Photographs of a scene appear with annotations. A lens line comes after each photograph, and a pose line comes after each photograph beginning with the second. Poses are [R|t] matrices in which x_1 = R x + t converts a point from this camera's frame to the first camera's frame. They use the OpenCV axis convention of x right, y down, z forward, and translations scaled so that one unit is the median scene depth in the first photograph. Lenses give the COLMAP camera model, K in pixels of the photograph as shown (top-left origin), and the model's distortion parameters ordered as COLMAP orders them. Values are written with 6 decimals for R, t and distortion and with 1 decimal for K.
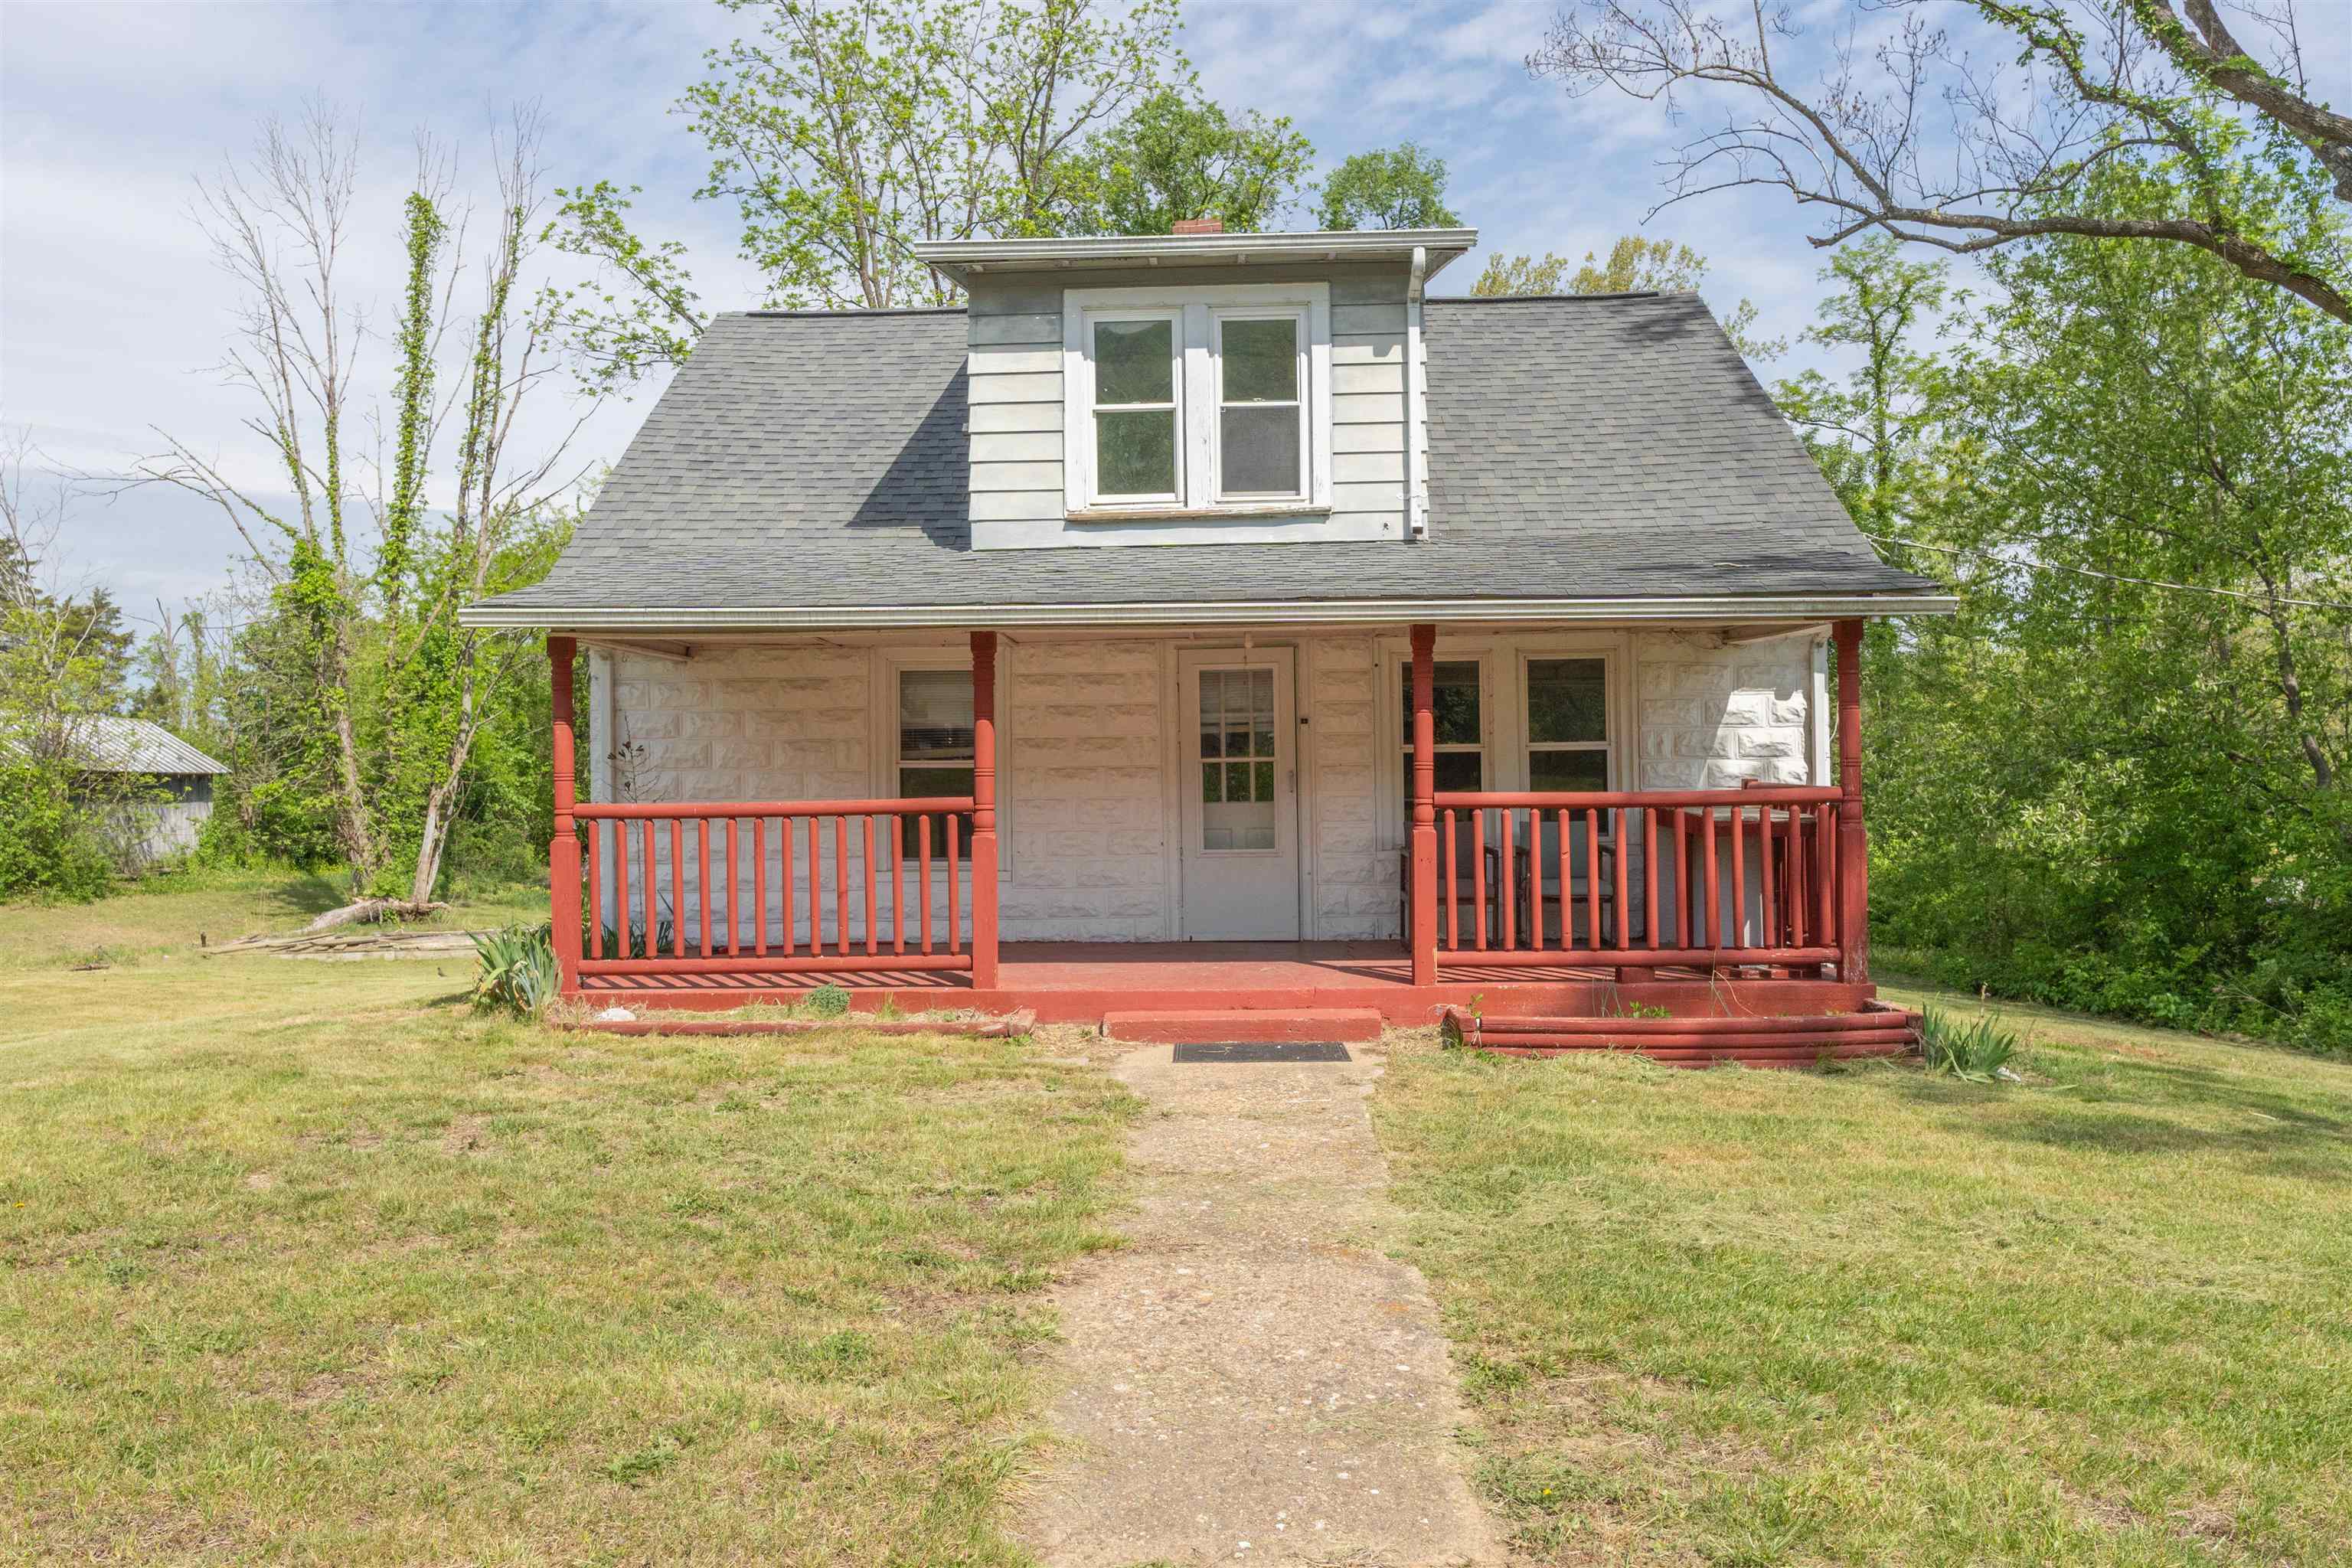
lens RADIAL K [[1662.4, 0, 1169.1], [0, 1662.4, 770.8], [0, 0, 1]] dist [-0.004222, -0.003745]
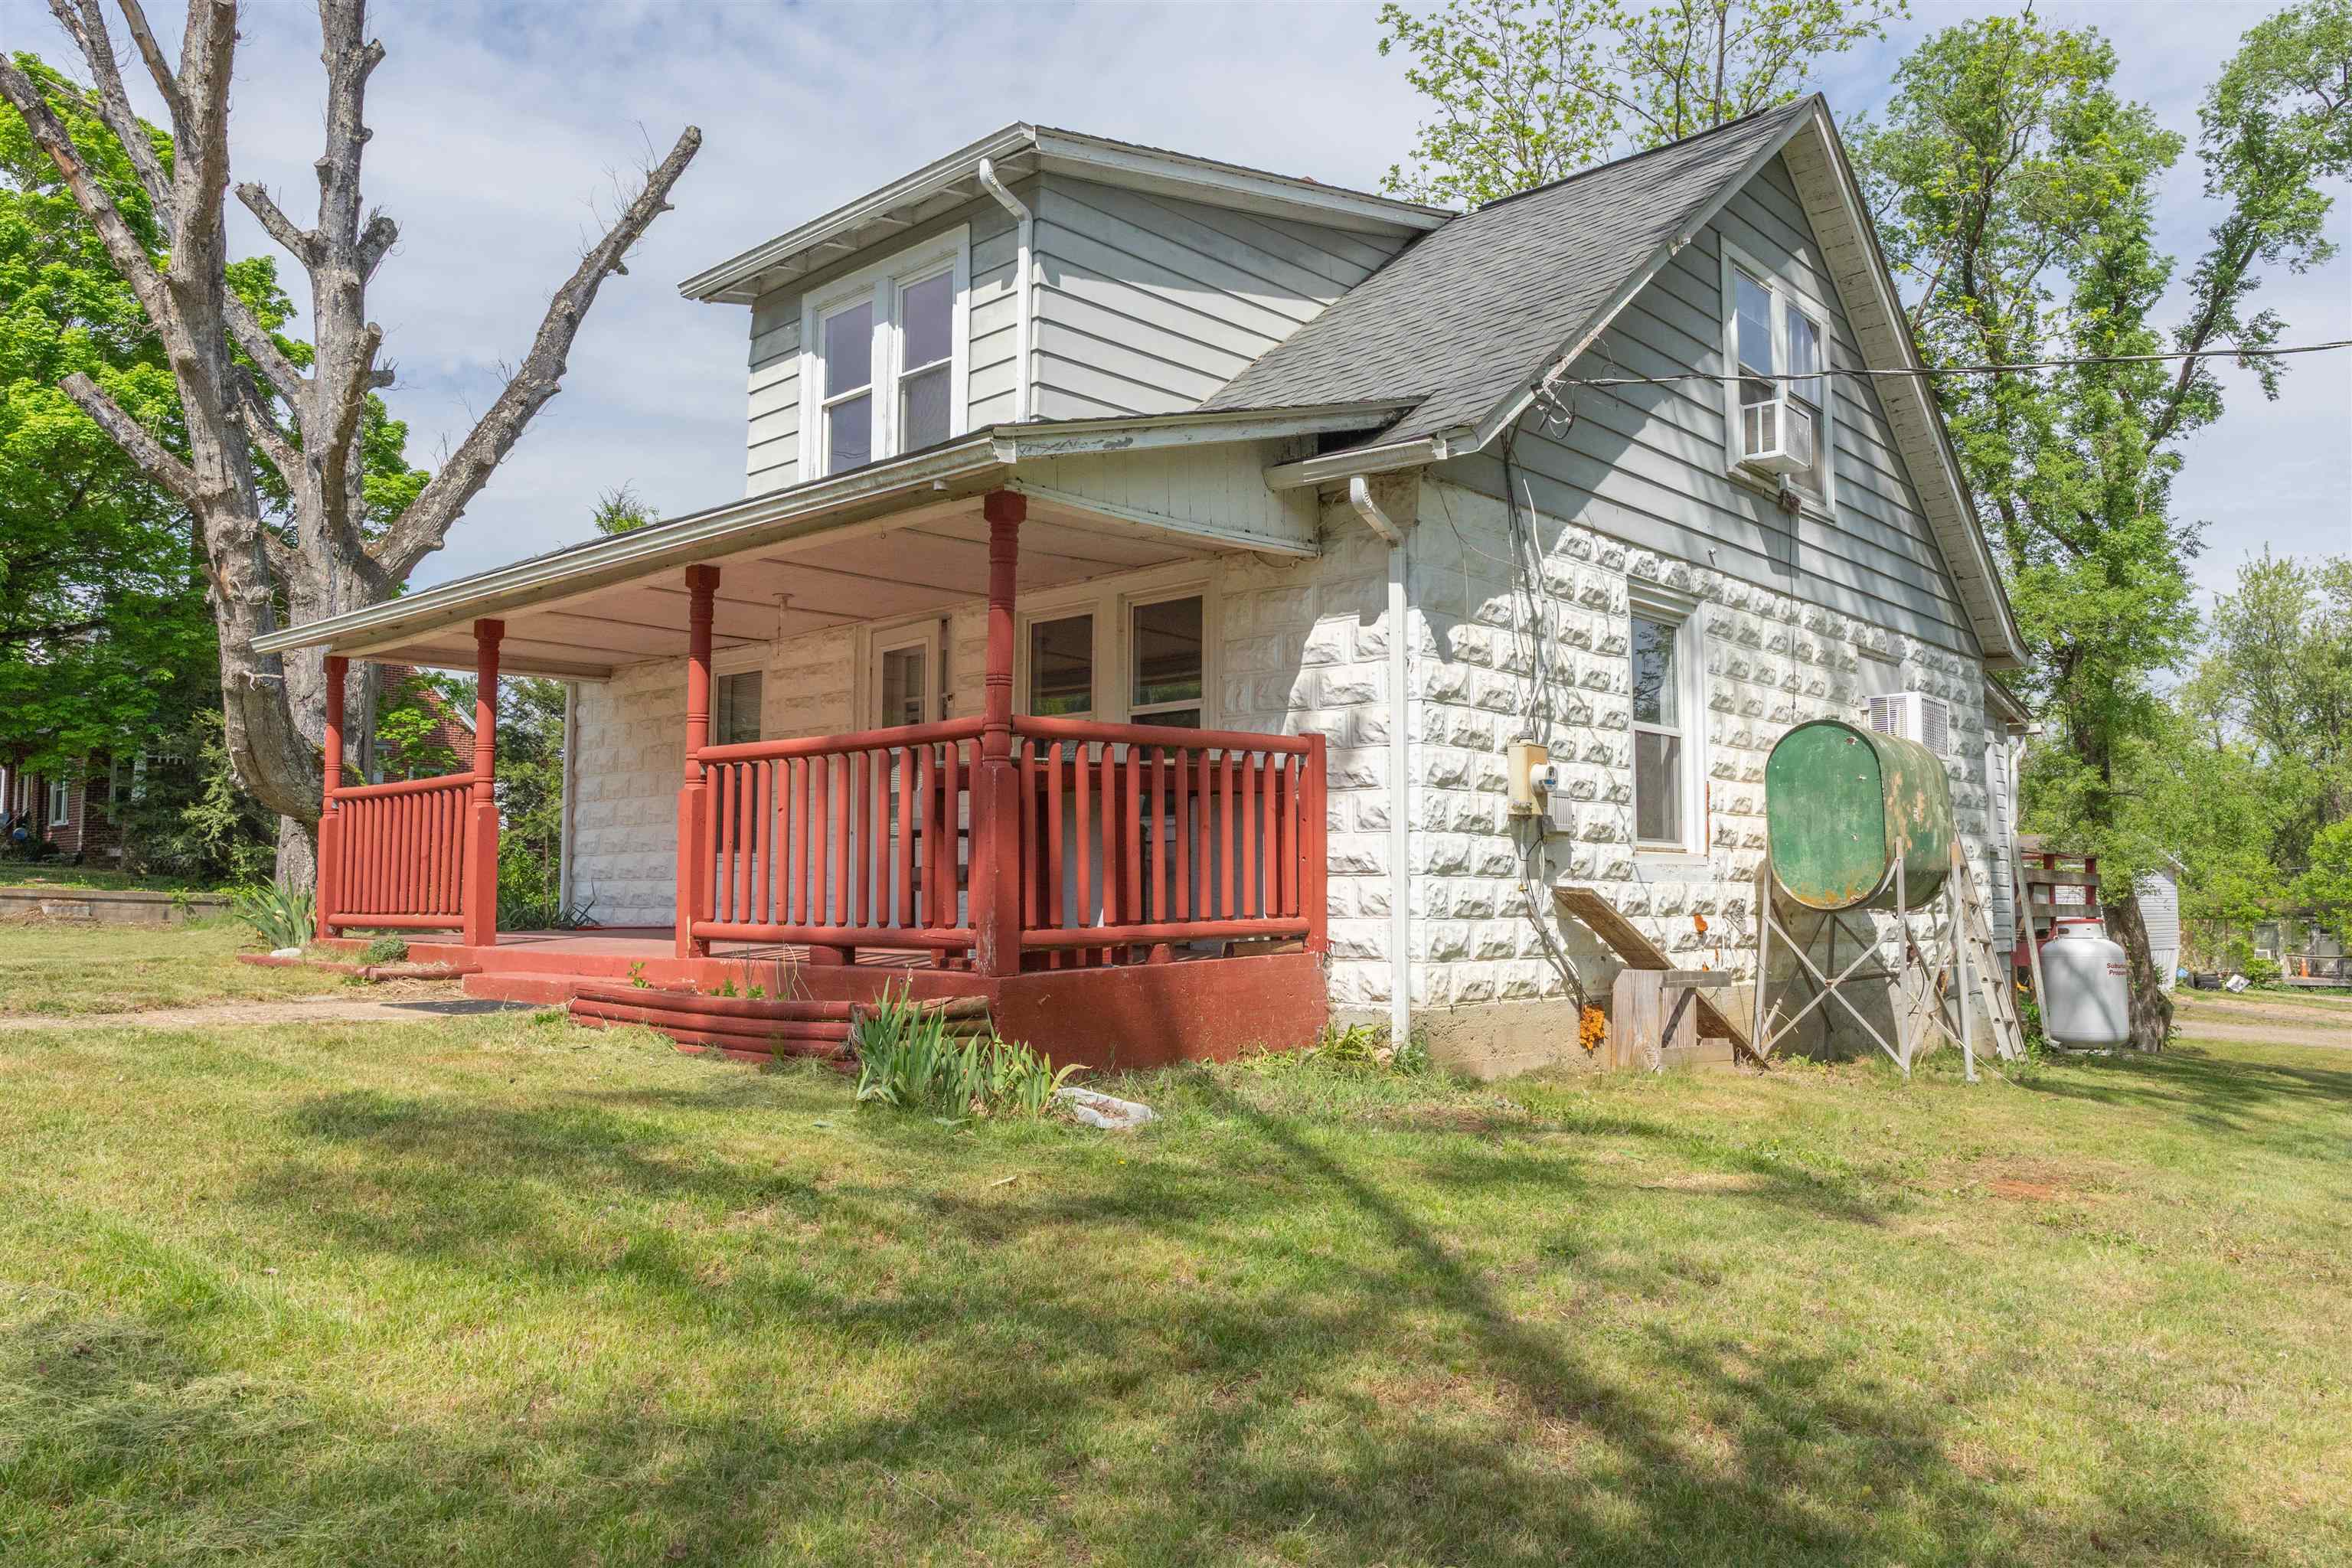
lens RADIAL K [[1662.4, 0, 1169.1], [0, 1662.4, 770.8], [0, 0, 1]] dist [-0.004222, -0.003745]
pose [[0.756180, -0.035162, -0.653418, 0.770772], [-0.008116, 0.997974, -0.063096, 0.067216], [0.654313, 0.053015, 0.754363, 0.390296]]
